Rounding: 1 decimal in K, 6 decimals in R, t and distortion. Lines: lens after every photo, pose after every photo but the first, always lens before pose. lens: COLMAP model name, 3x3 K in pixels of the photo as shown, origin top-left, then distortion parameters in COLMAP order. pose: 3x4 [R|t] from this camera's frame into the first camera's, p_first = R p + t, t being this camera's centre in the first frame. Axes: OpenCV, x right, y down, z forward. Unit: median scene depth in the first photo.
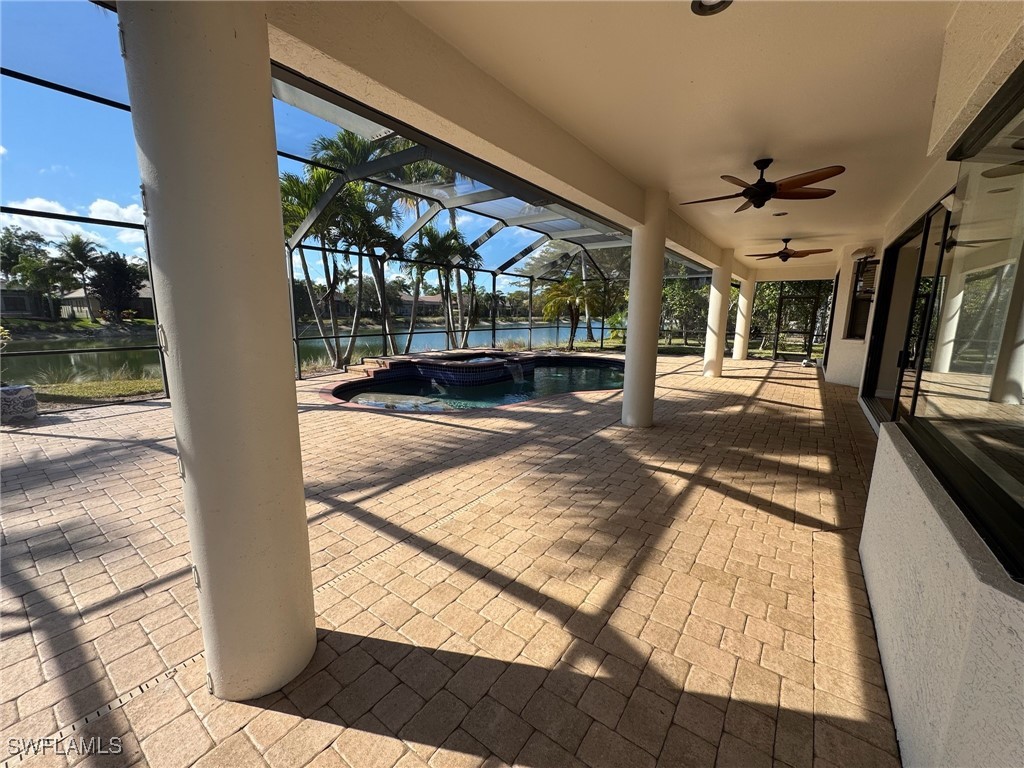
lens RADIAL K [[408.6, 0, 511.2], [0, 408.6, 383.3], [0, 0, 1]] dist [-0.002996, 0.000382]
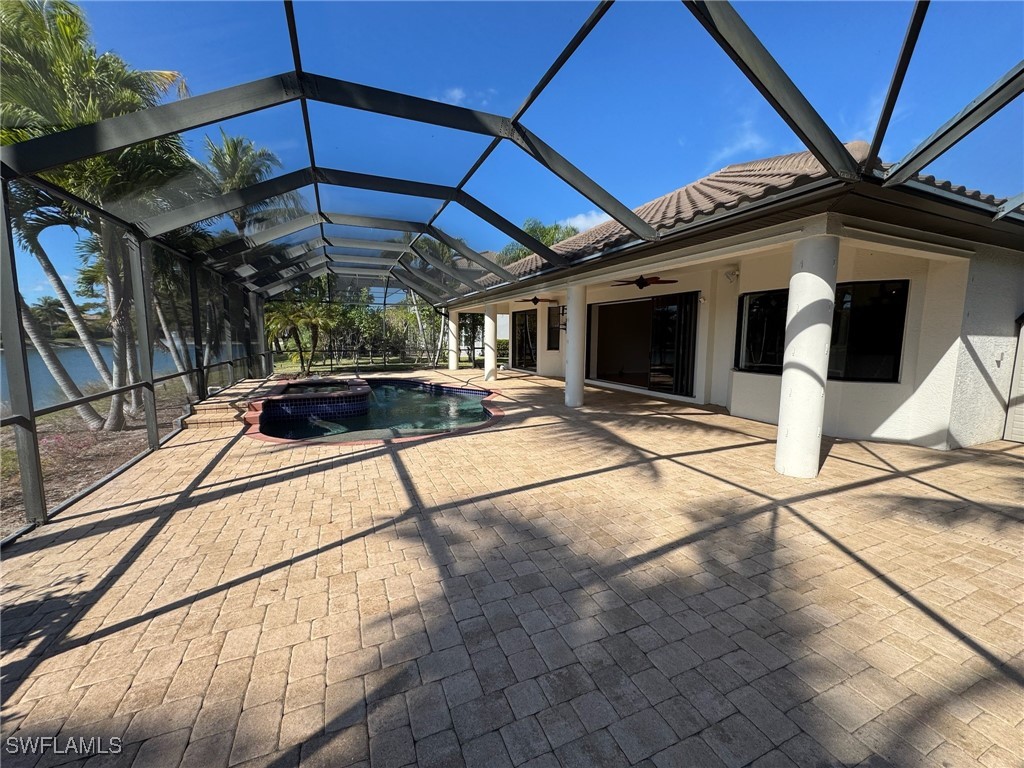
lens RADIAL K [[408.6, 0, 511.2], [0, 408.6, 383.3], [0, 0, 1]] dist [-0.002996, 0.000382]
pose [[0.502062, -0.095282, 0.859567, -1.641340], [0.135009, 0.990362, 0.030923, -0.103145], [-0.854229, 0.100523, 0.510087, 0.507028]]
